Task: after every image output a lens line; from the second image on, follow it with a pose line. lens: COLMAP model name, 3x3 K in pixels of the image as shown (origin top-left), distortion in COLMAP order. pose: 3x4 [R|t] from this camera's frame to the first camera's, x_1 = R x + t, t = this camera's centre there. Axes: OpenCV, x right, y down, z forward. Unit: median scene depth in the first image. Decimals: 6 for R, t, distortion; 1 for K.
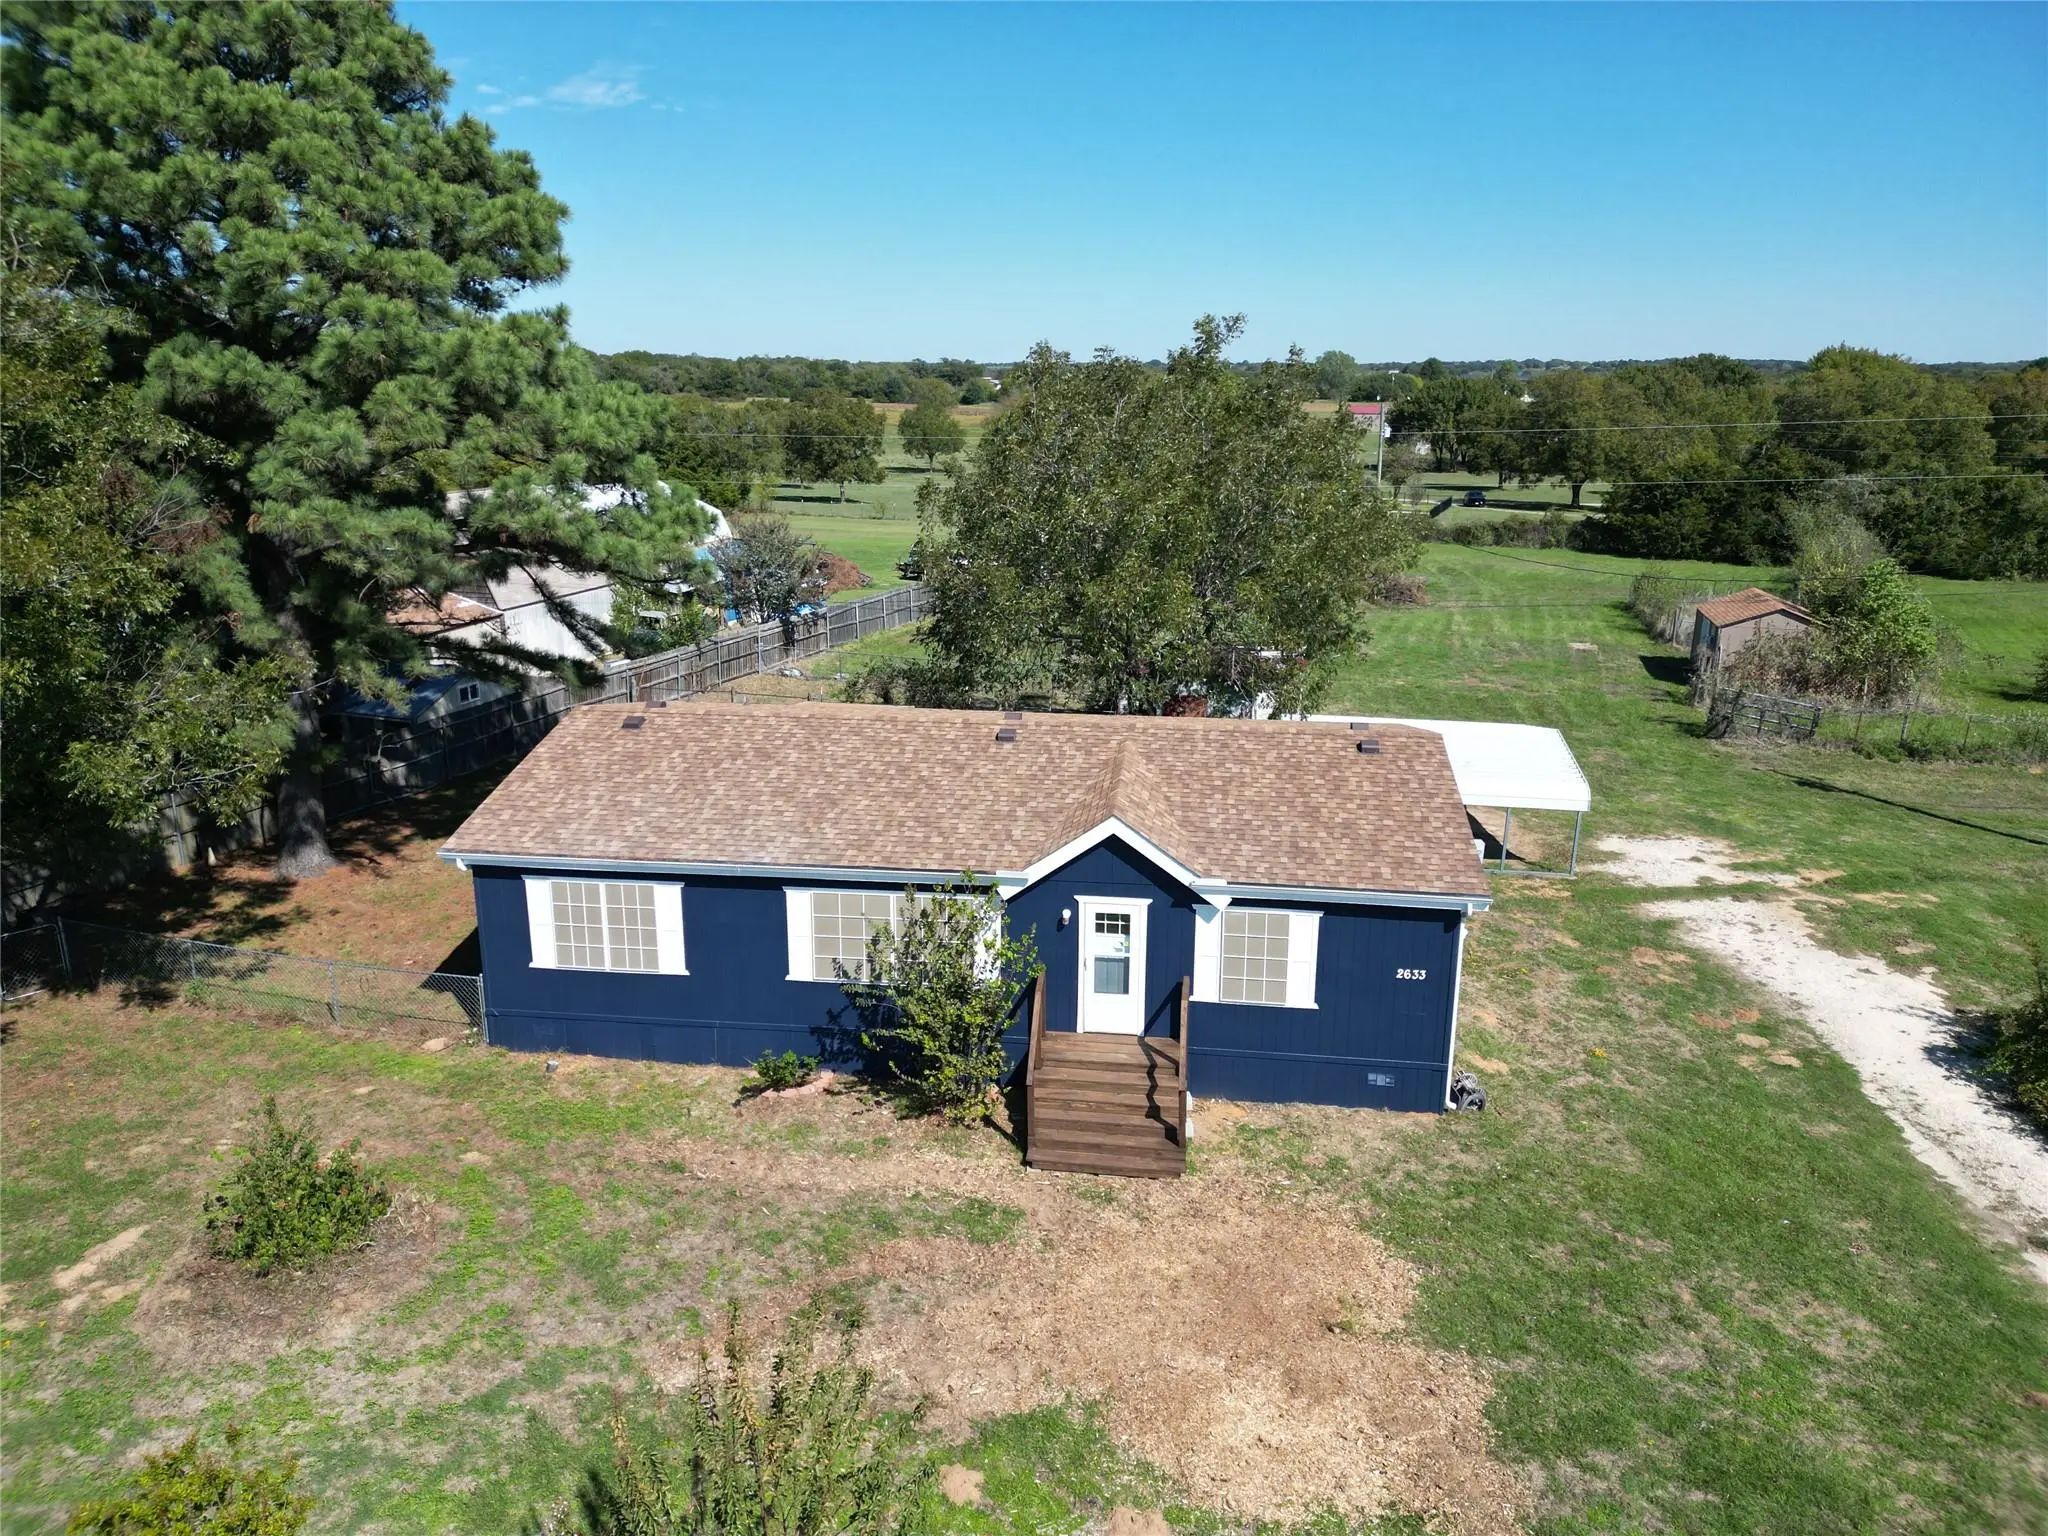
lens RADIAL K [[1413.1, 0, 1017.9], [0, 1413.1, 757.5], [0, 0, 1]] dist [0.064894, -0.072800]
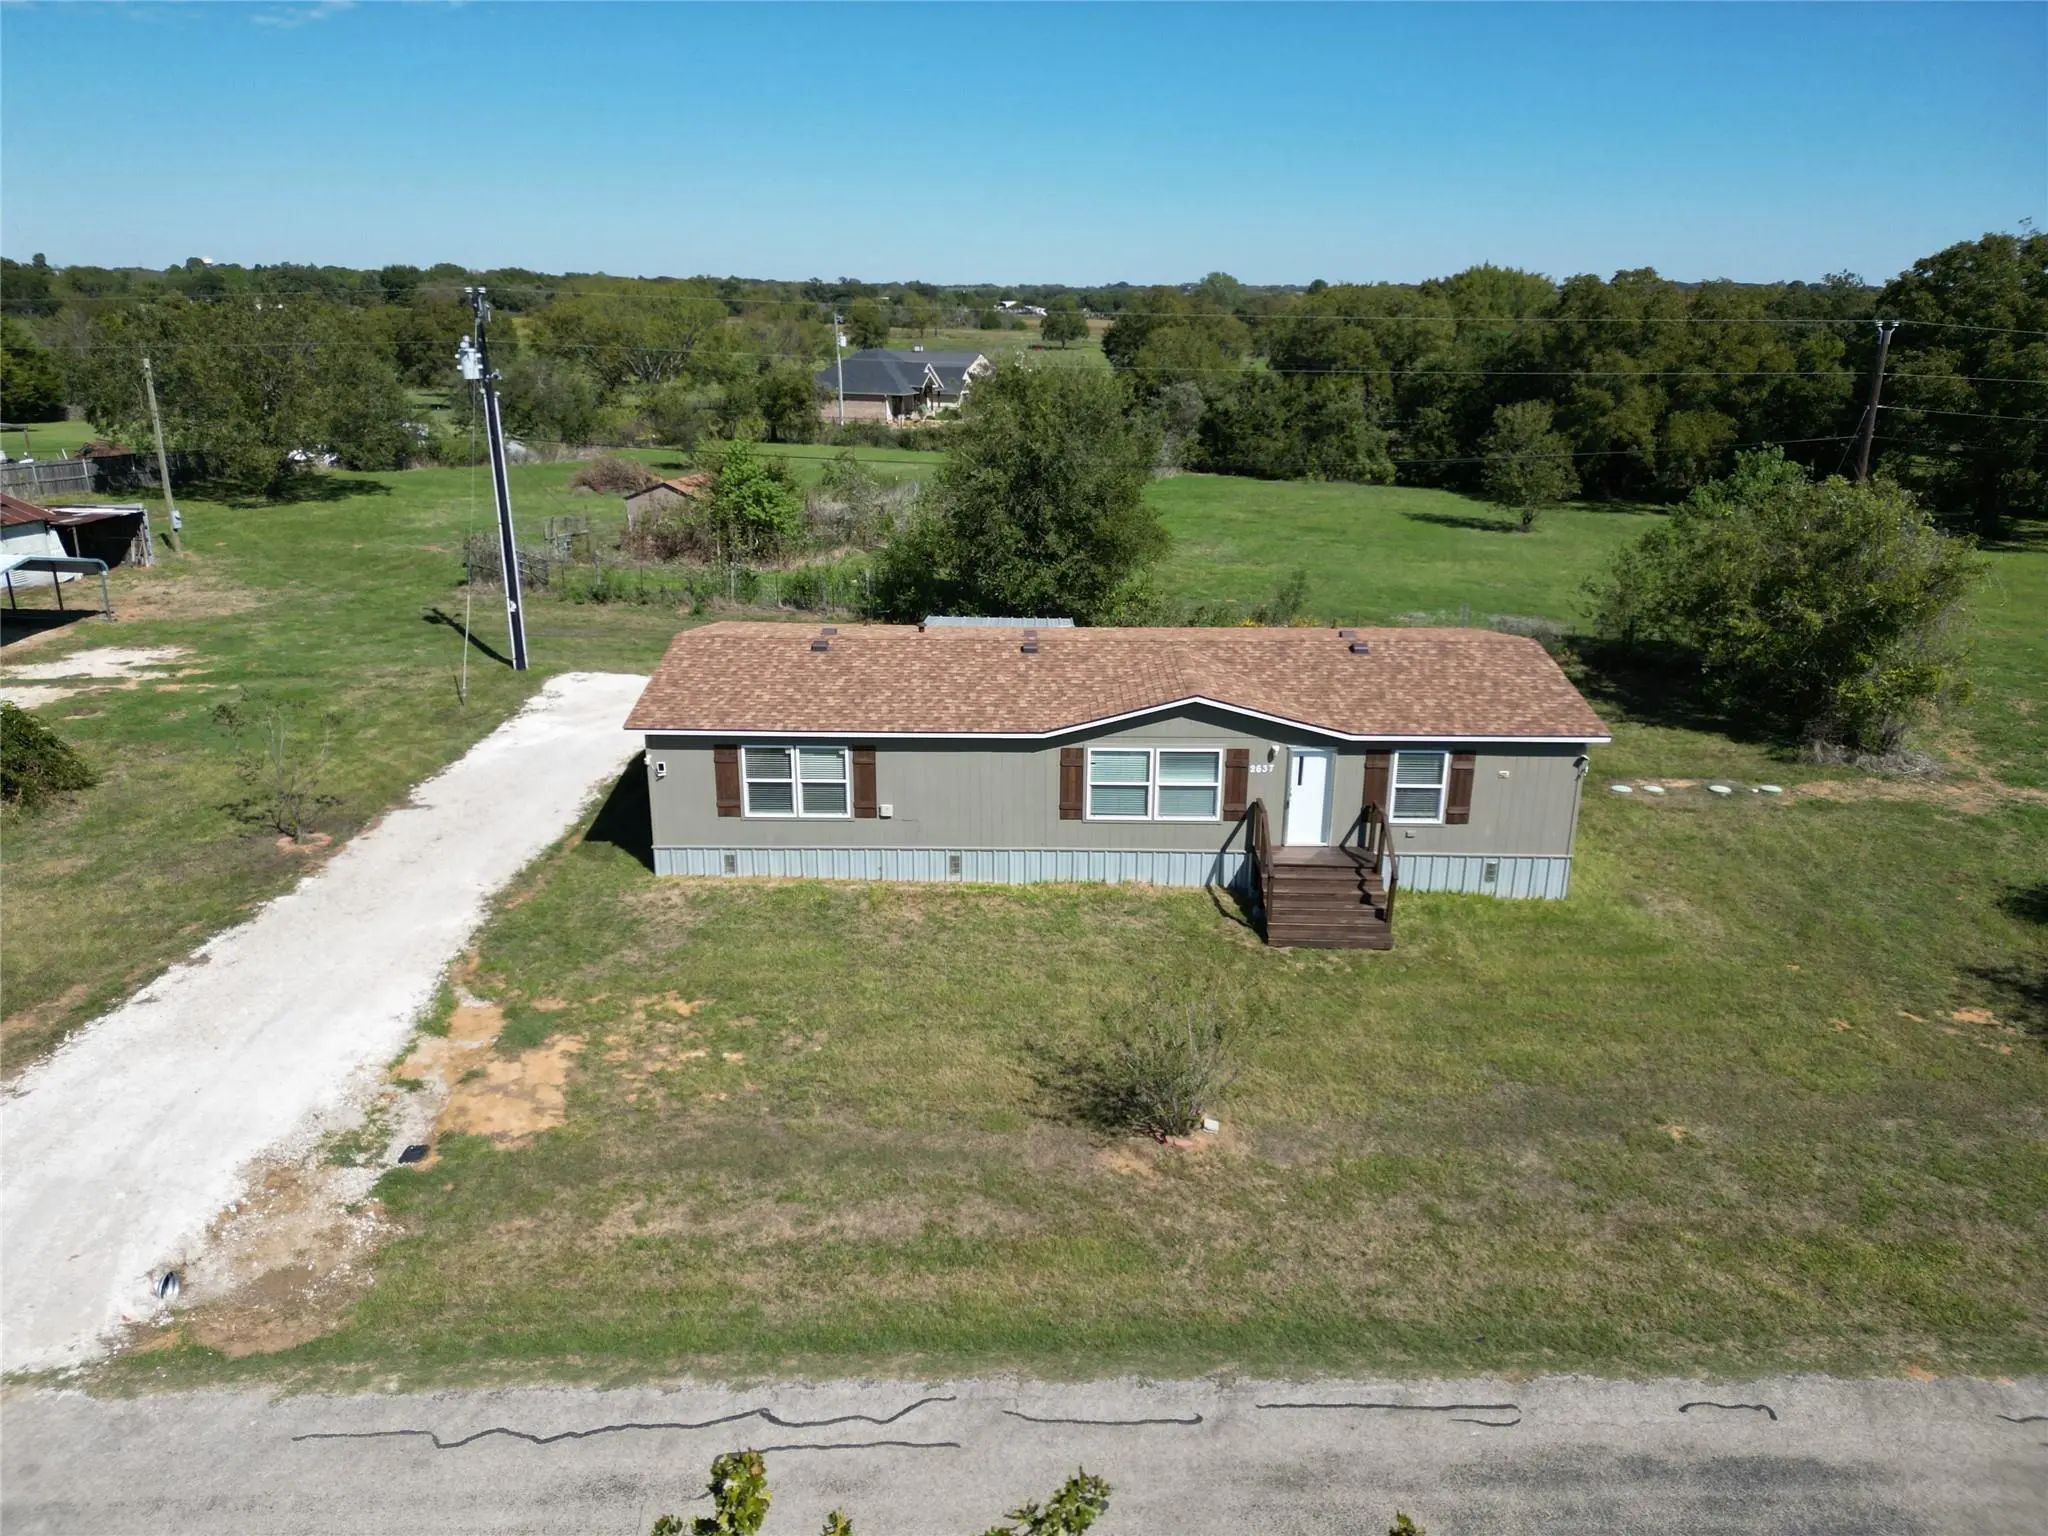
lens RADIAL K [[1413.1, 0, 1017.9], [0, 1413.1, 757.5], [0, 0, 1]] dist [0.064894, -0.072800]
pose [[0.999930, 0.000744, 0.011846, 1.385958], [-0.001353, 0.998673, 0.051486, 0.098675], [-0.011792, -0.051498, 0.998603, -0.282089]]
